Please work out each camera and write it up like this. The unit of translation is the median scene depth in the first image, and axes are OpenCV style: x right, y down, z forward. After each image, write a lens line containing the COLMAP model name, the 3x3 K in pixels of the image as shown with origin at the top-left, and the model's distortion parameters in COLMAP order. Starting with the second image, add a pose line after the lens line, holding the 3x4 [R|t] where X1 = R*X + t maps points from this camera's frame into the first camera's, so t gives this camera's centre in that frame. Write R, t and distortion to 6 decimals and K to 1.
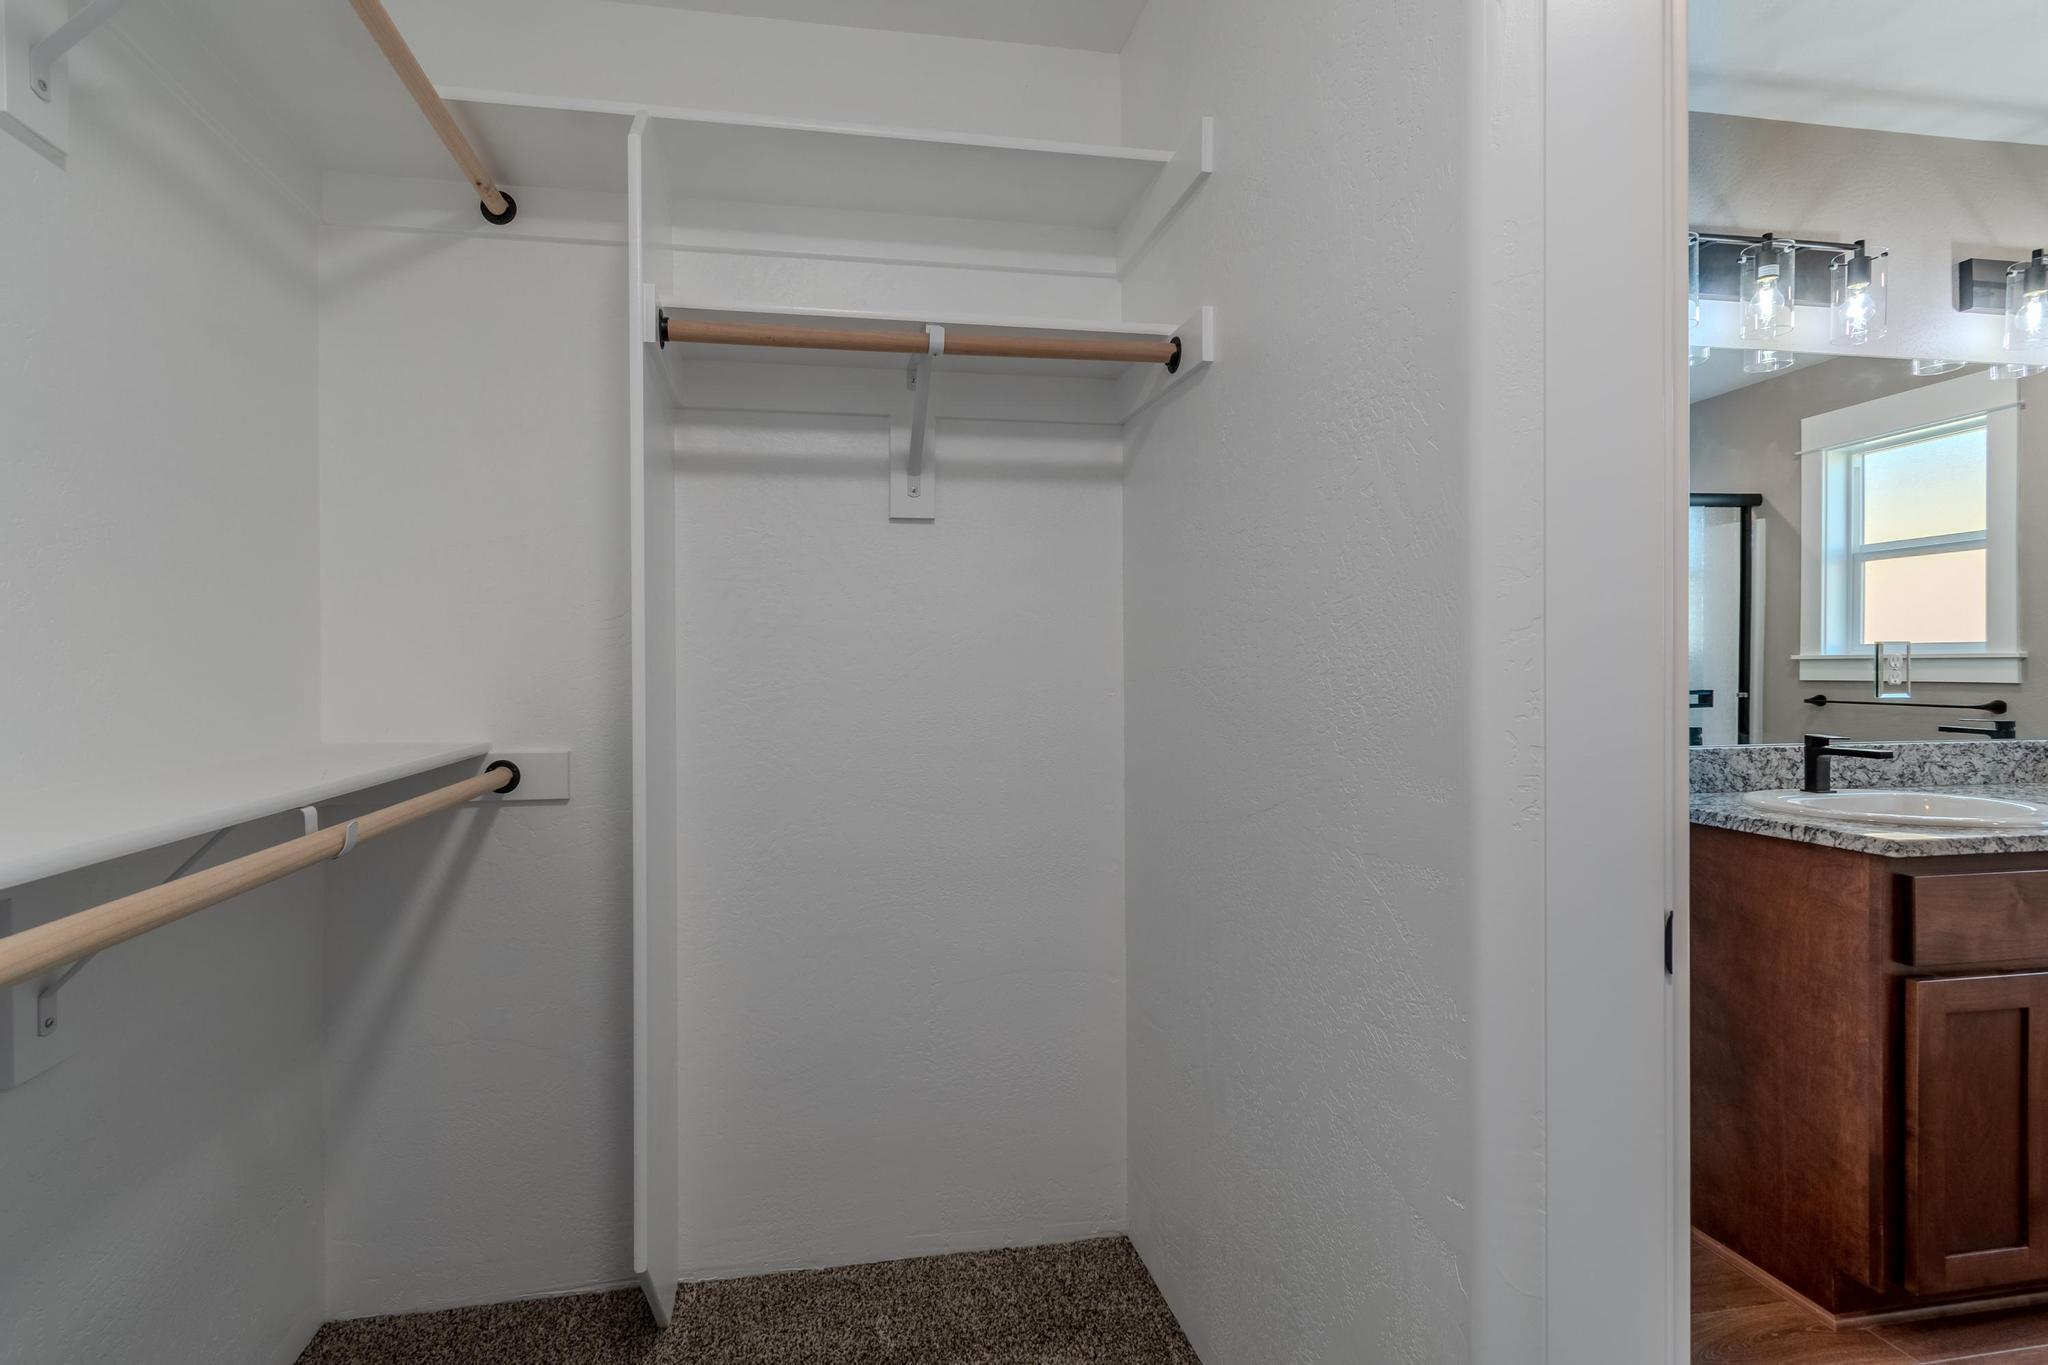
lens RADIAL K [[906.0, 0, 1018.6], [0, 906.0, 673.0], [0, 0, 1]] dist [-0.000416, -0.000465]
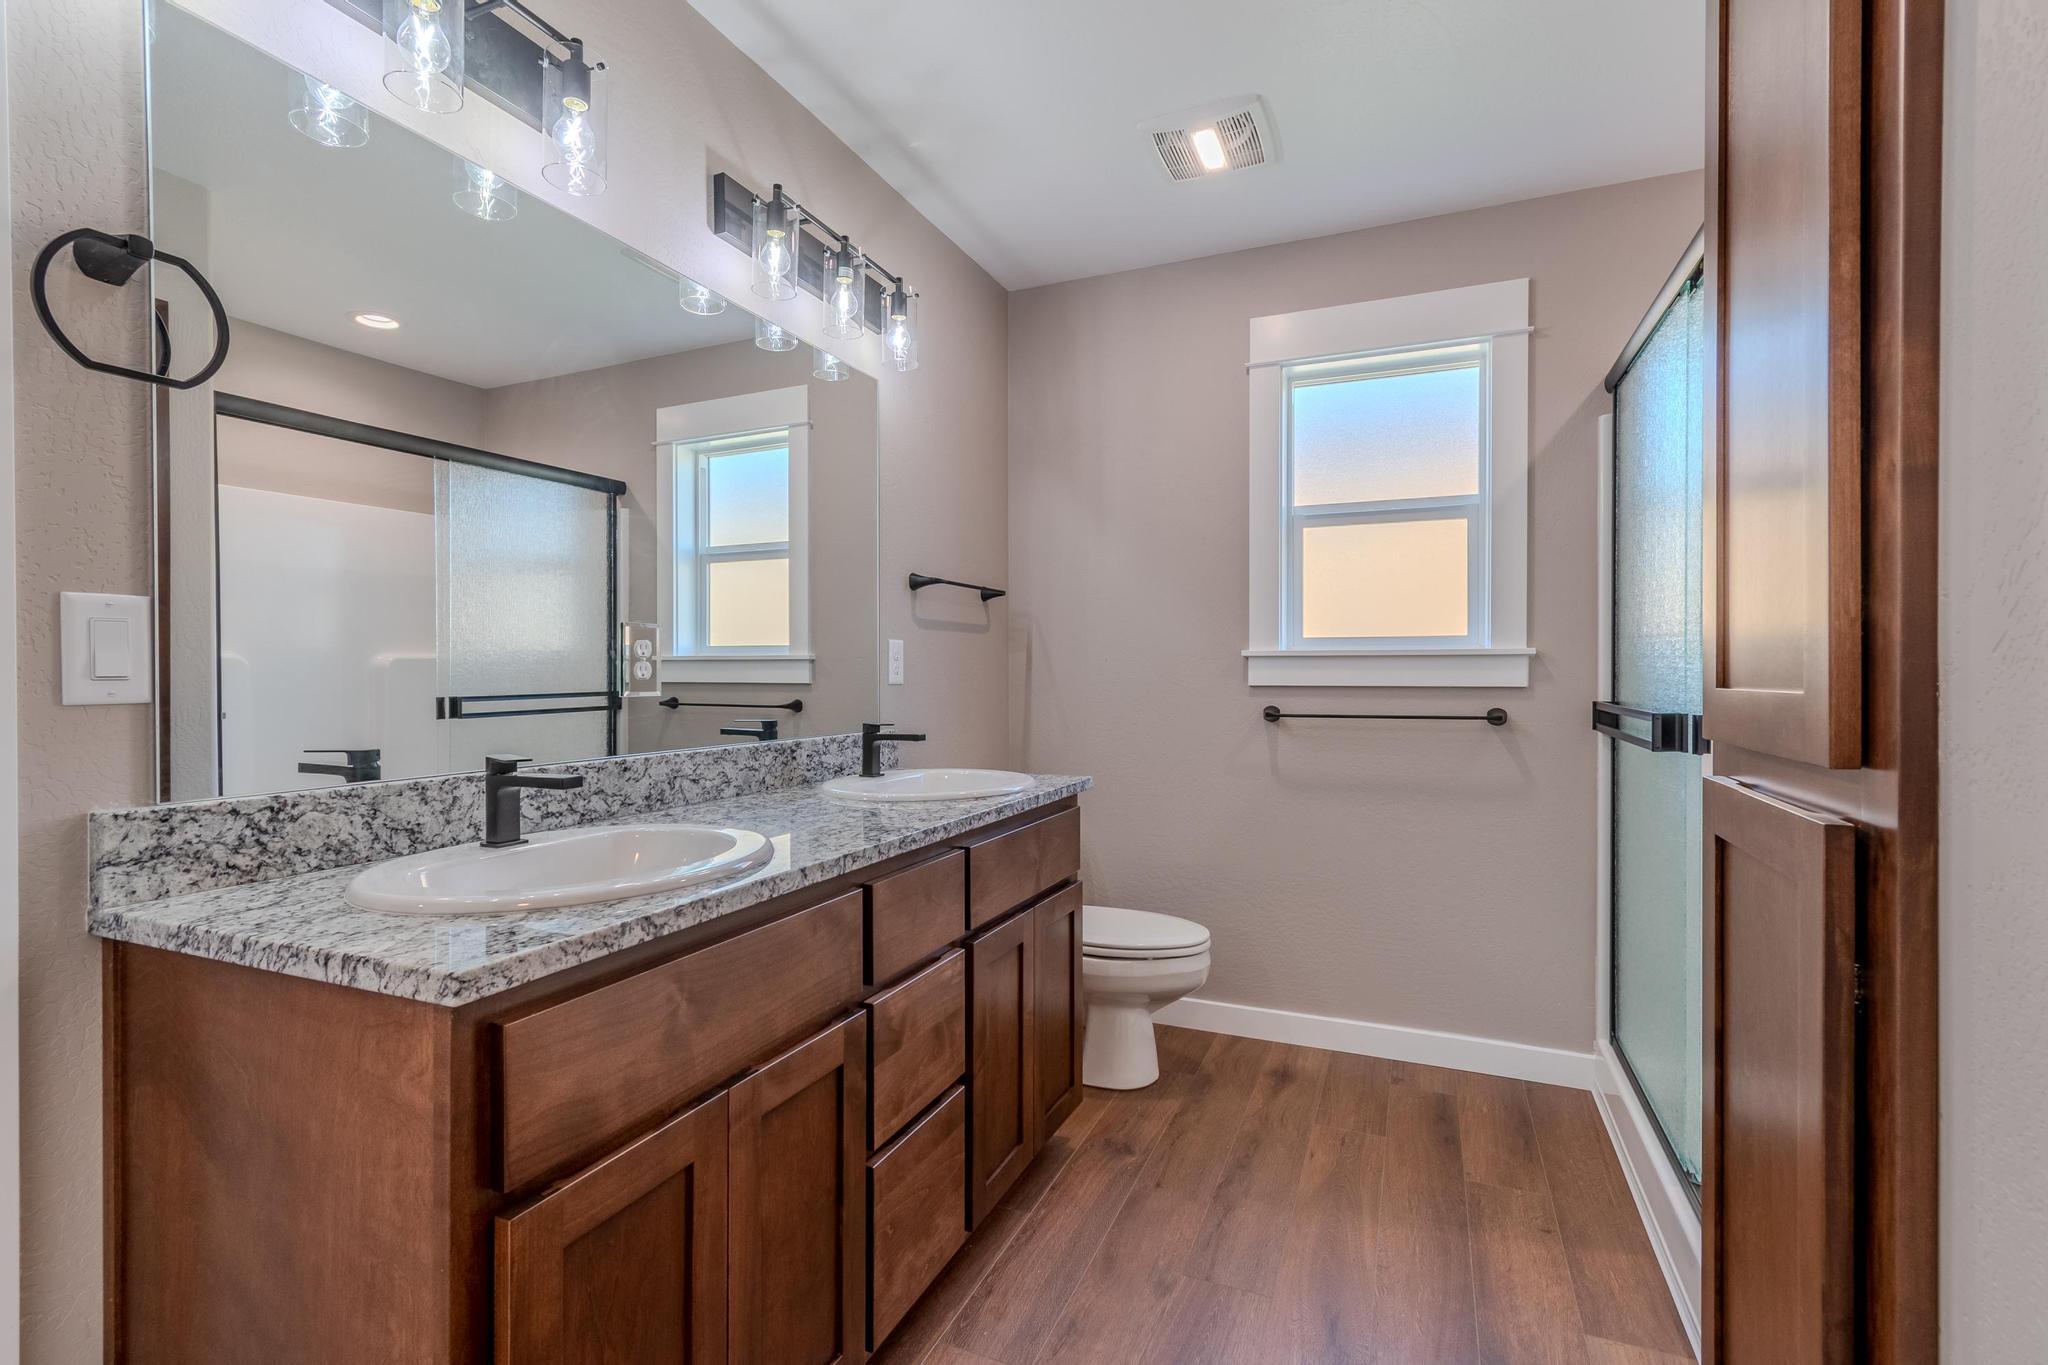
lens RADIAL K [[968.0, 0, 1040.6], [0, 968.0, 675.2], [0, 0, 1]] dist [0.001540, 0.000858]
pose [[0.515712, 0.004662, 0.856749, 0.462793], [0.000738, 0.999982, -0.005885, 0.015207], [-0.856761, 0.003667, 0.515700, 0.302670]]
